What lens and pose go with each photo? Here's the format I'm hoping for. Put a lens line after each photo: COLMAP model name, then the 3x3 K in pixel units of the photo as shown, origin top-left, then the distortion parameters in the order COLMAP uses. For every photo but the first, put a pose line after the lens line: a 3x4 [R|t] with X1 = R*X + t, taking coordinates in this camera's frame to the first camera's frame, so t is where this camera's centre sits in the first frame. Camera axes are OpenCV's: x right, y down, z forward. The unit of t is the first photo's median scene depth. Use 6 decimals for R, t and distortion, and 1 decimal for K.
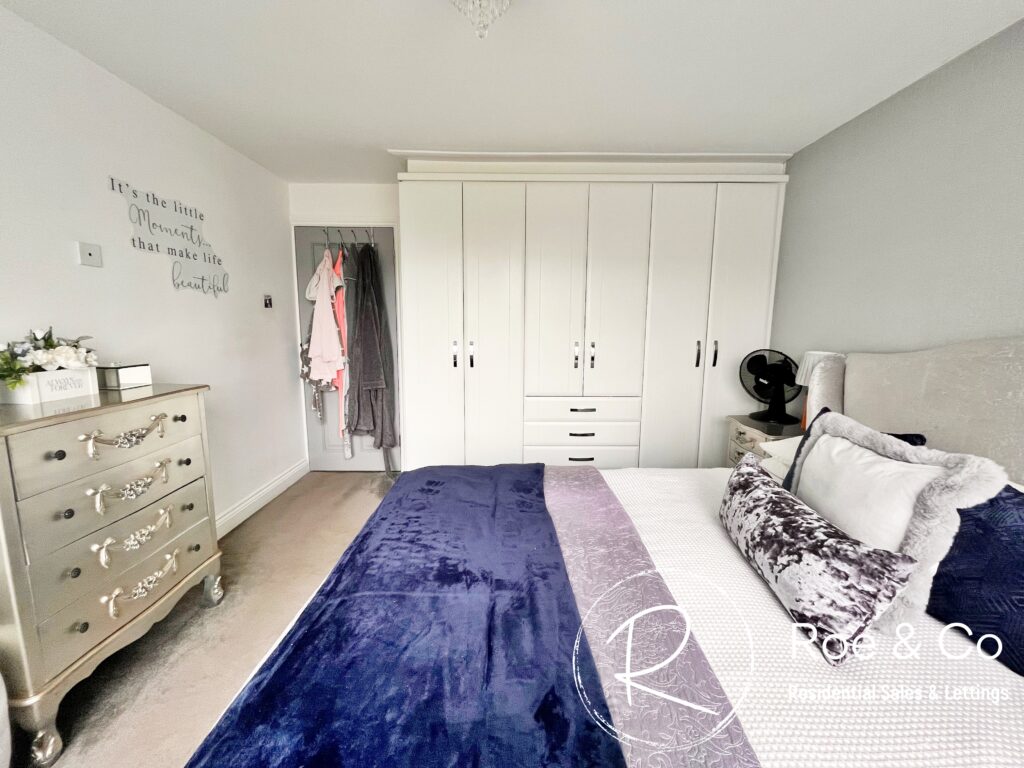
lens RADIAL K [[415.2, 0, 510.3], [0, 415.2, 381.1], [0, 0, 1]] dist [-0.003599, 0.000528]
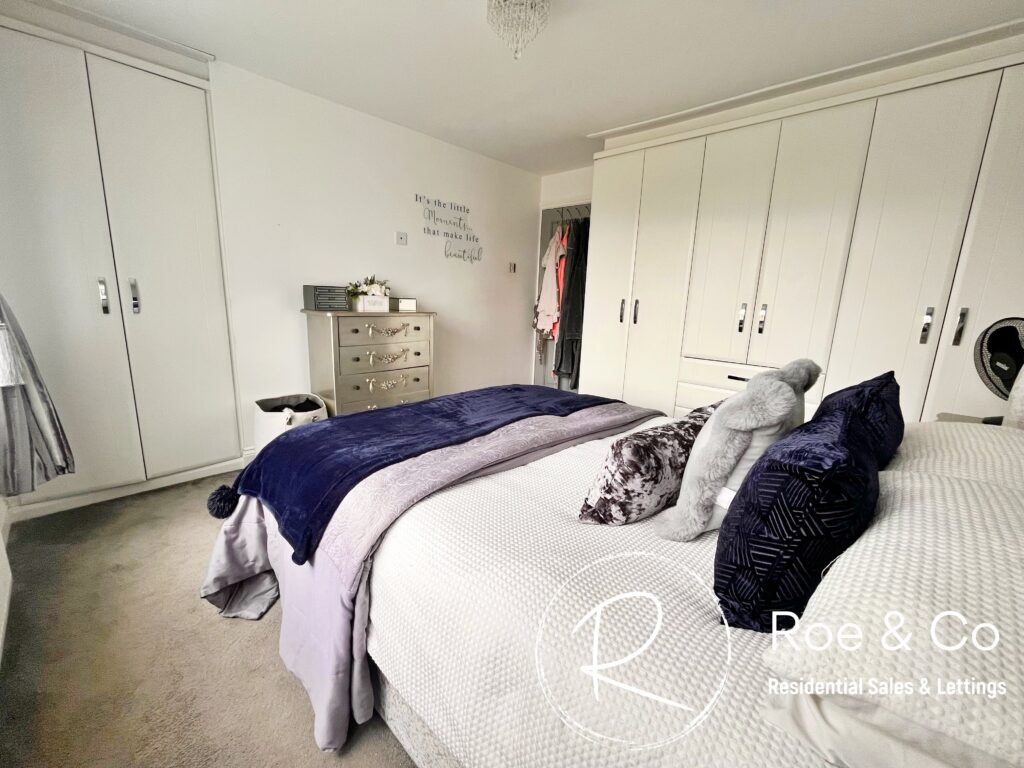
lens RADIAL K [[415.2, 0, 511.3], [0, 415.2, 383.6], [0, 0, 1]] dist [-0.003599, 0.000528]
pose [[0.721122, 0.161923, -0.673620, 0.537077], [-0.129574, 0.986669, 0.098461, 0.070356], [0.680584, 0.016281, 0.732489, -0.020060]]
